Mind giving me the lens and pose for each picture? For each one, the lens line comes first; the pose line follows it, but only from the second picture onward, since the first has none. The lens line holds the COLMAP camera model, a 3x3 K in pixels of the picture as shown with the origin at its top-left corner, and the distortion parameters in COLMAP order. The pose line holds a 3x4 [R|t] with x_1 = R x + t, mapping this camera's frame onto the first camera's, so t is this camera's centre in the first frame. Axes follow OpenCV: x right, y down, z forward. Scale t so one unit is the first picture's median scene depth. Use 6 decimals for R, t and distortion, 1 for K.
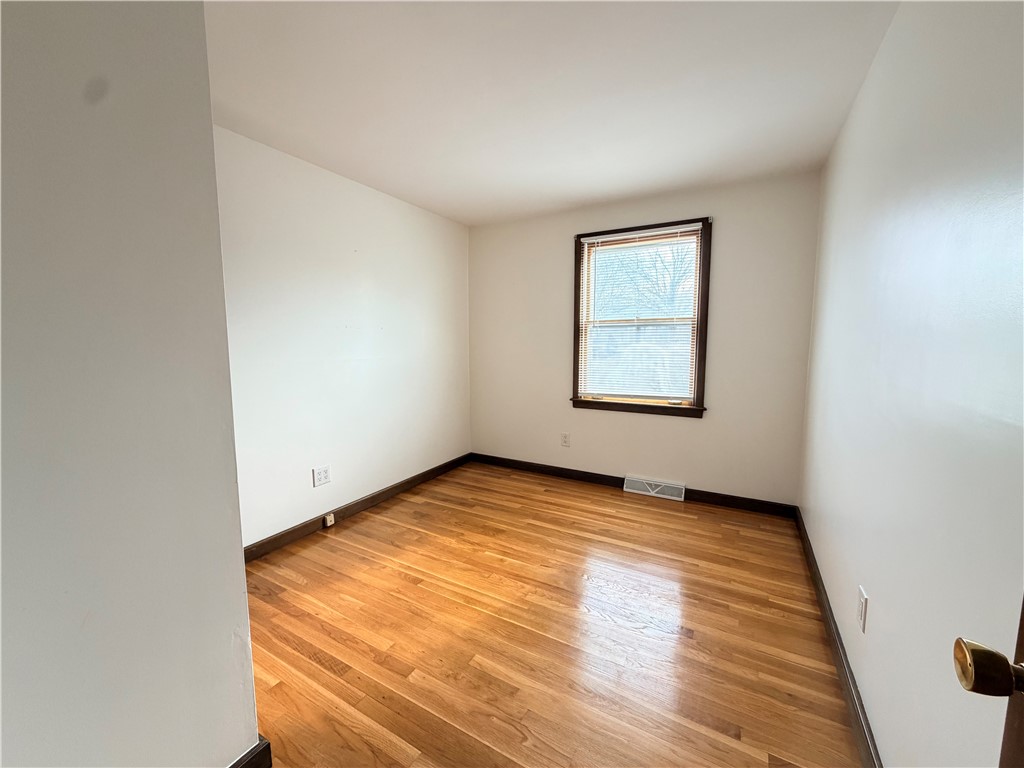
lens RADIAL K [[407.0, 0, 517.5], [0, 407.0, 381.4], [0, 0, 1]] dist [-0.011534, 0.002782]
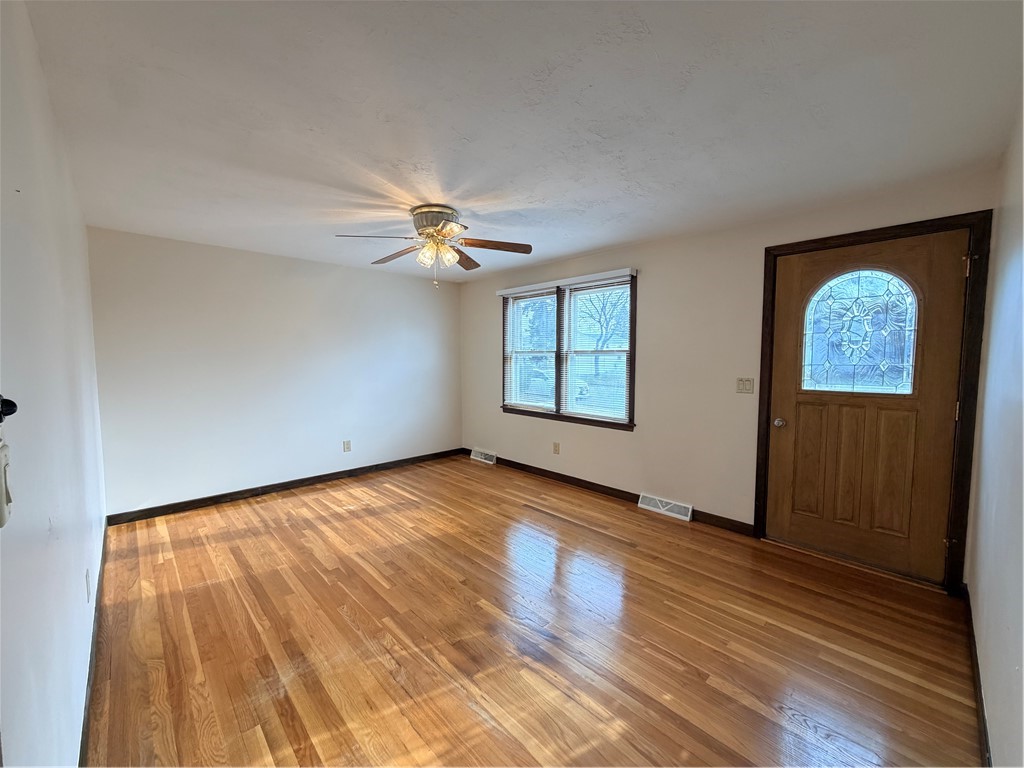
lens RADIAL K [[407.0, 0, 516.0], [0, 407.0, 381.1], [0, 0, 1]] dist [-0.011534, 0.002782]
pose [[0.953552, 0.037716, -0.298859, 0.416005], [-0.055392, 0.997167, -0.050893, 0.017572], [0.296093, 0.065084, 0.952939, -0.234259]]
